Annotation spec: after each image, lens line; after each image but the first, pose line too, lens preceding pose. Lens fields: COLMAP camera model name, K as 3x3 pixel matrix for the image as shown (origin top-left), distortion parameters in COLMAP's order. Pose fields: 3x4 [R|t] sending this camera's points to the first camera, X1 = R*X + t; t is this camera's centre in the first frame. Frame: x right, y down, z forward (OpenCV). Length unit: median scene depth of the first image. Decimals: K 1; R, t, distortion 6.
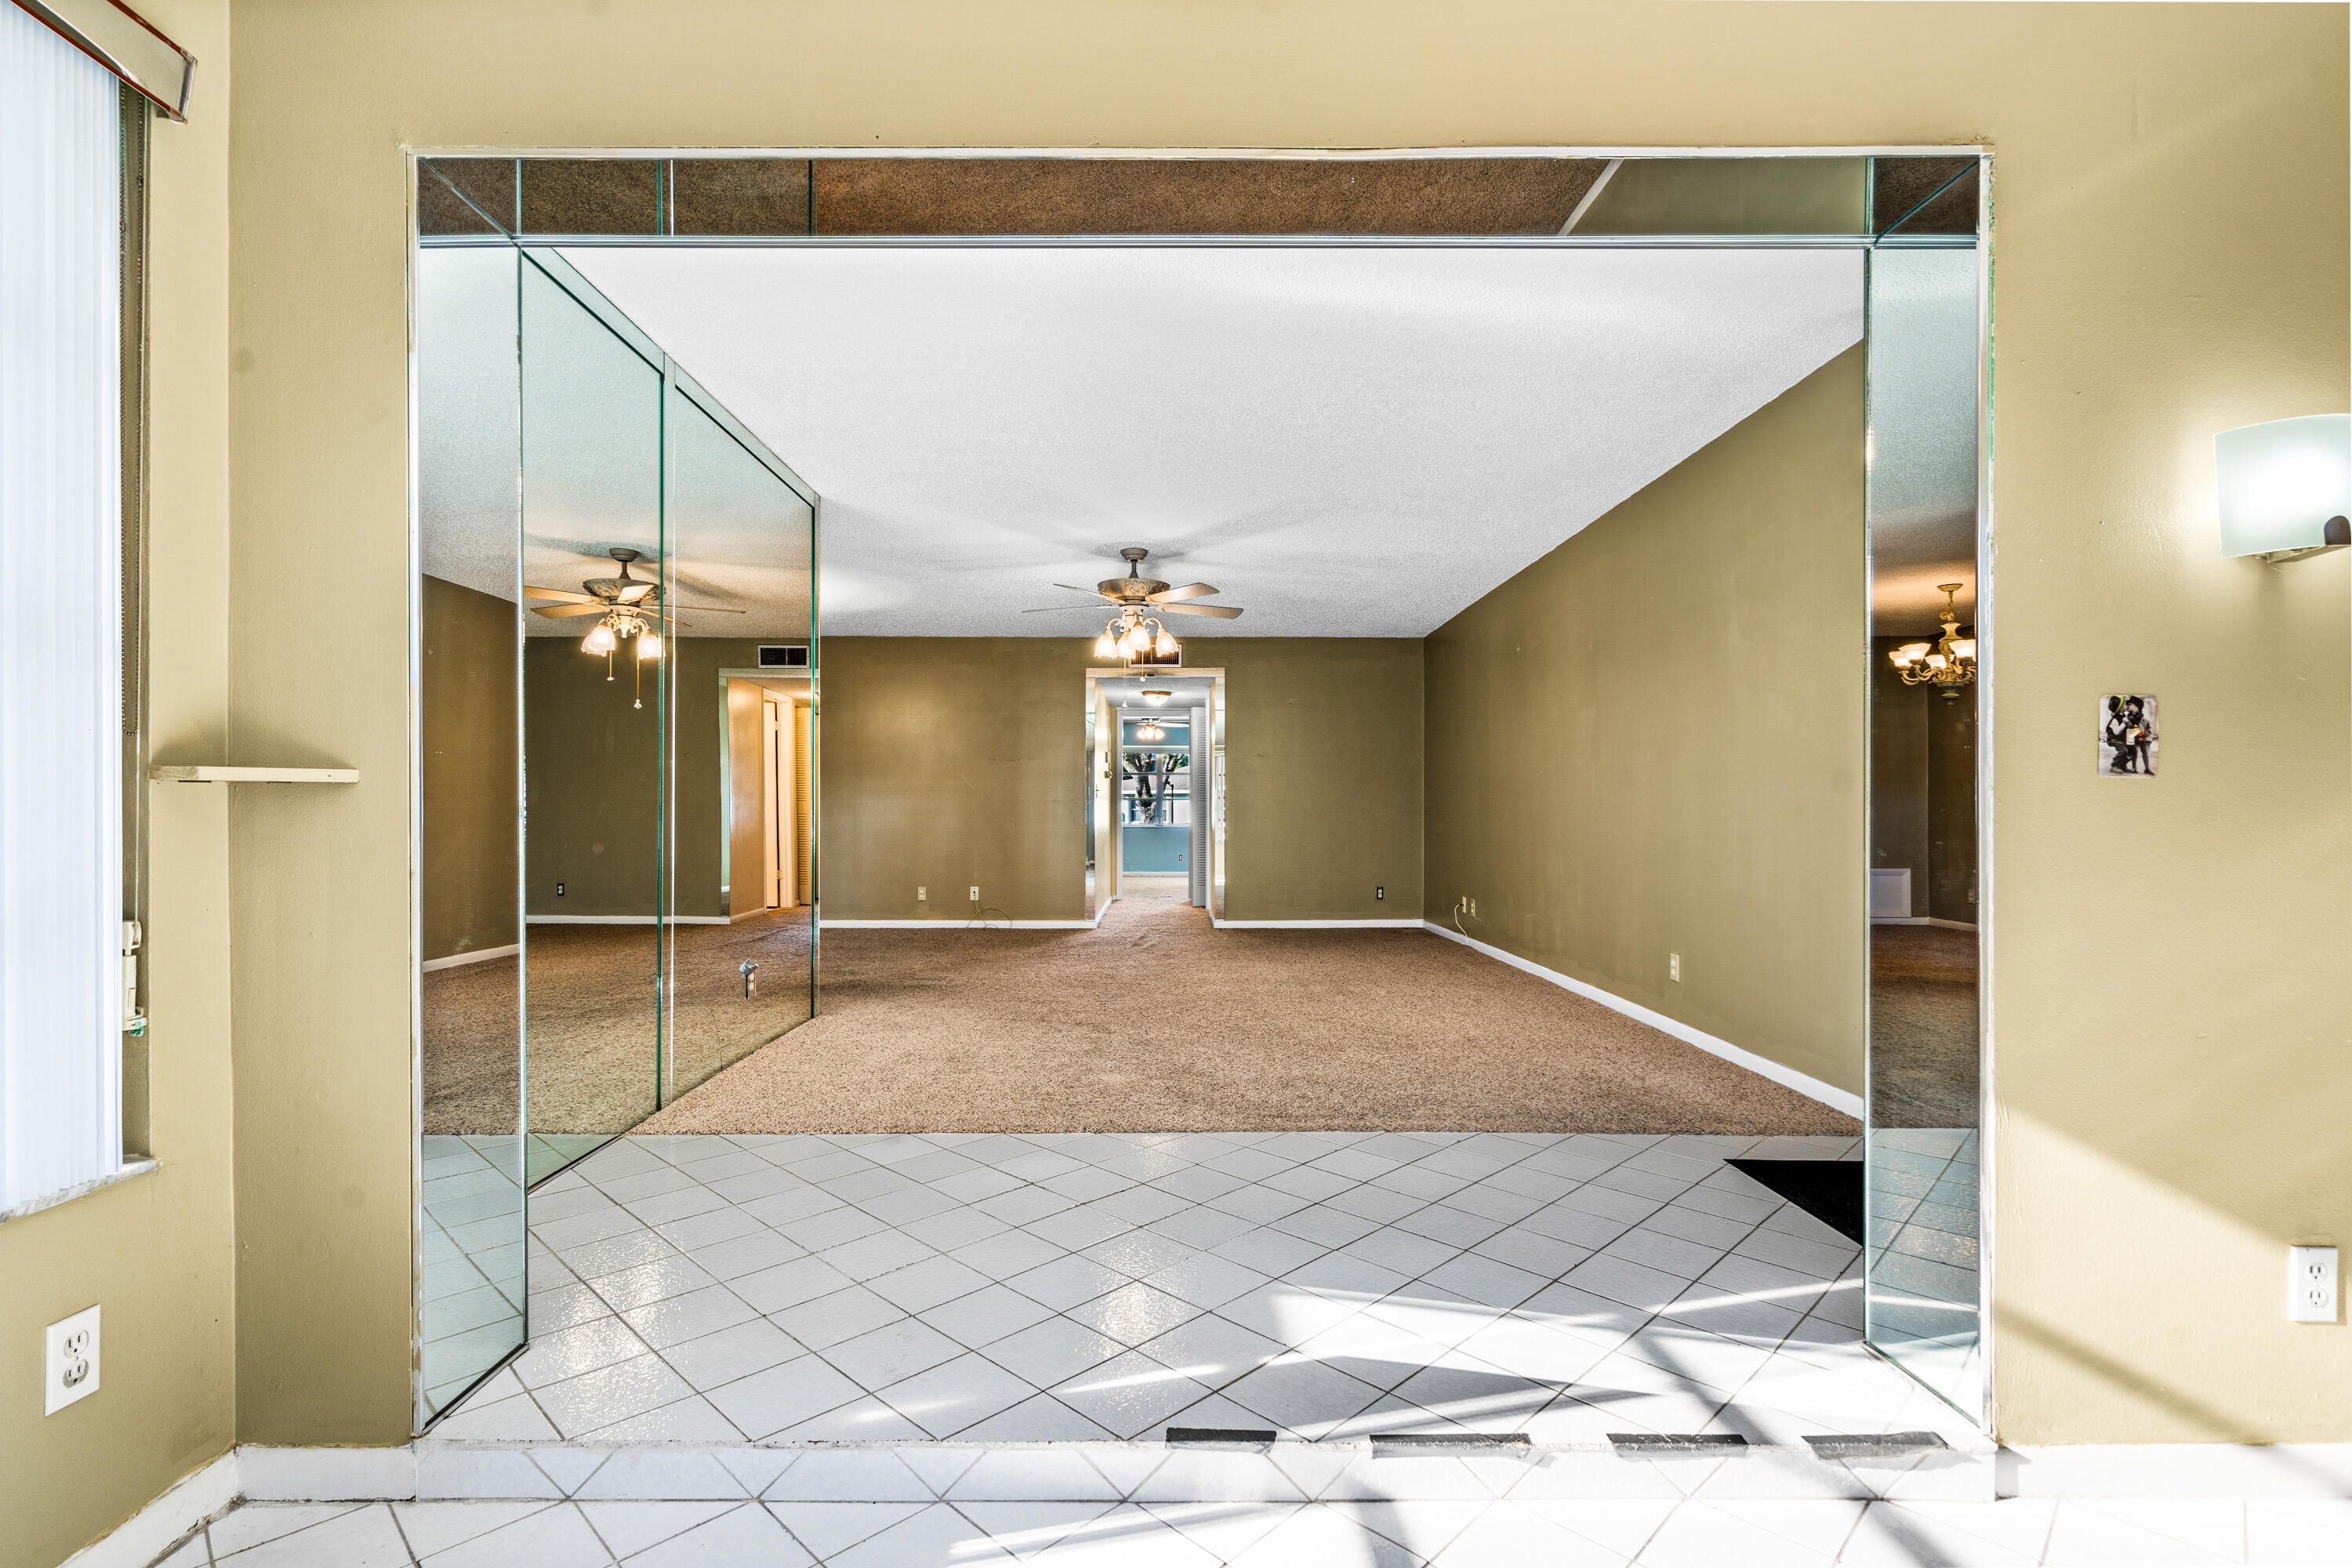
lens RADIAL K [[1130.5, 0, 1176.0], [0, 1130.5, 784.0], [0, 0, 1]] dist [-0.003431, -0.000341]
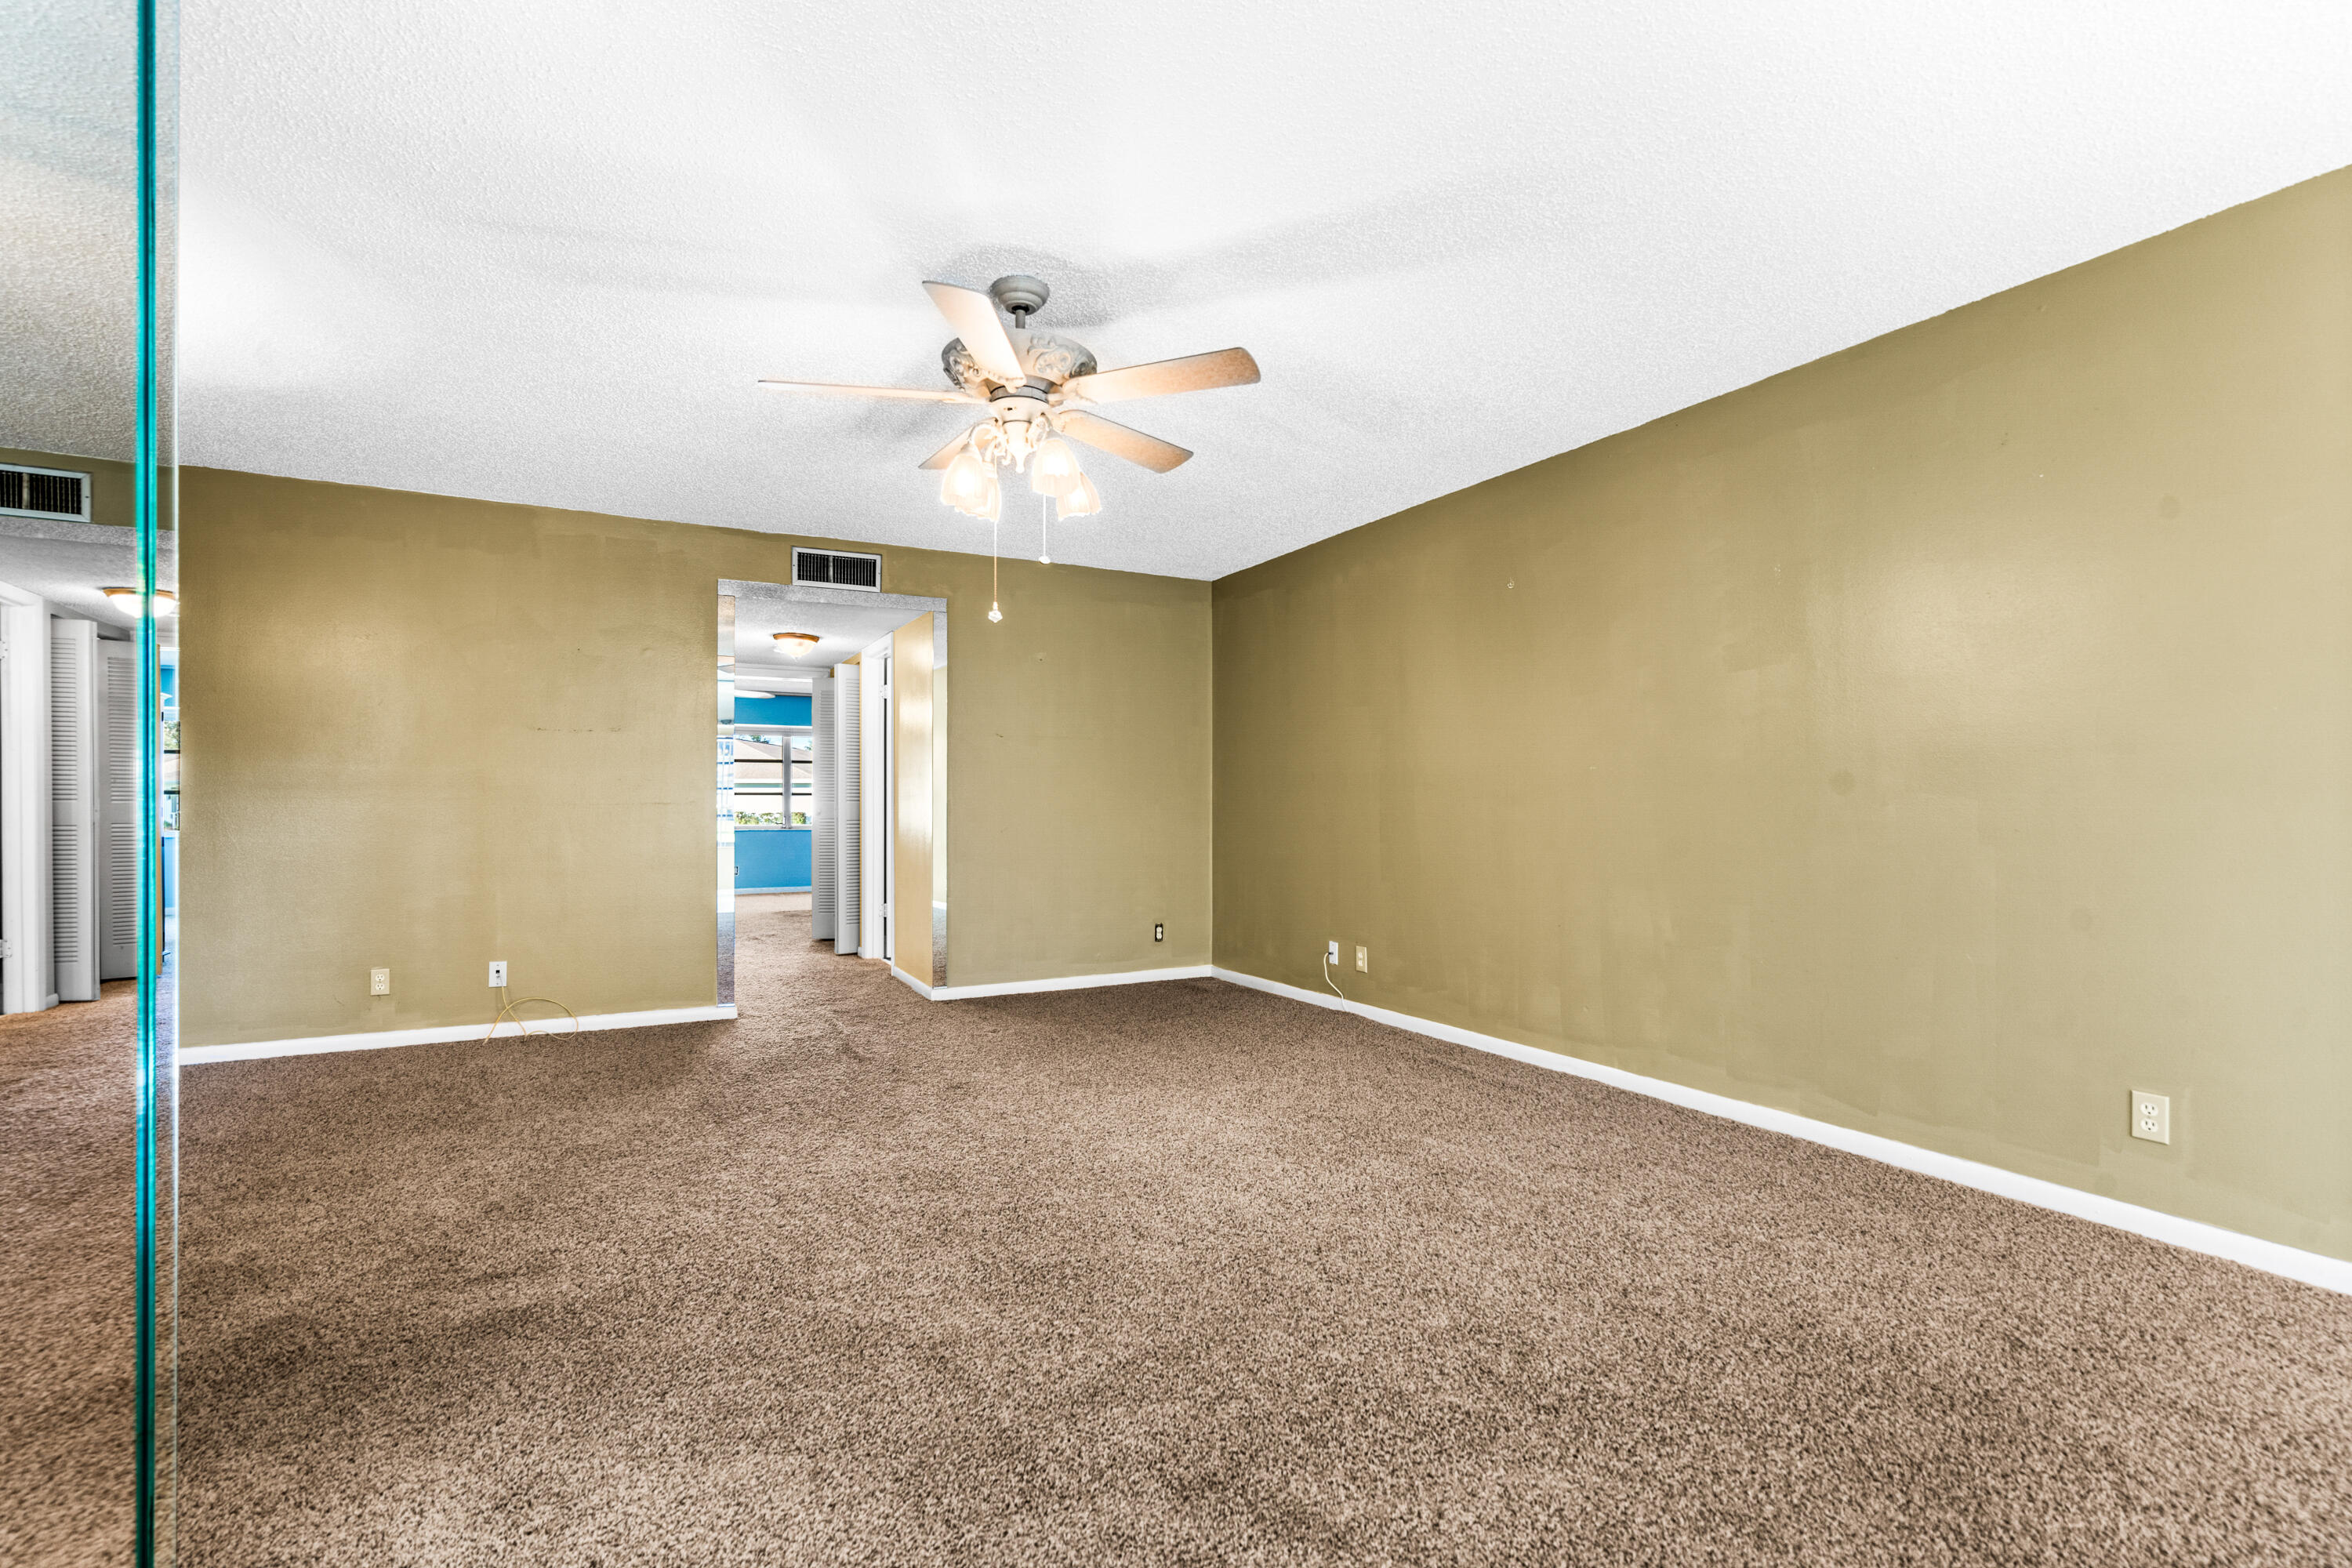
lens RADIAL K [[1083.7, 0, 1176.0], [0, 1083.7, 784.0], [0, 0, 1]] dist [-0.013754, 0.000223]
pose [[0.880096, 0.009762, 0.474695, -0.203554], [-0.008726, 0.999952, -0.004386, 0.008608], [-0.474715, -0.000282, 0.880139, 0.578819]]
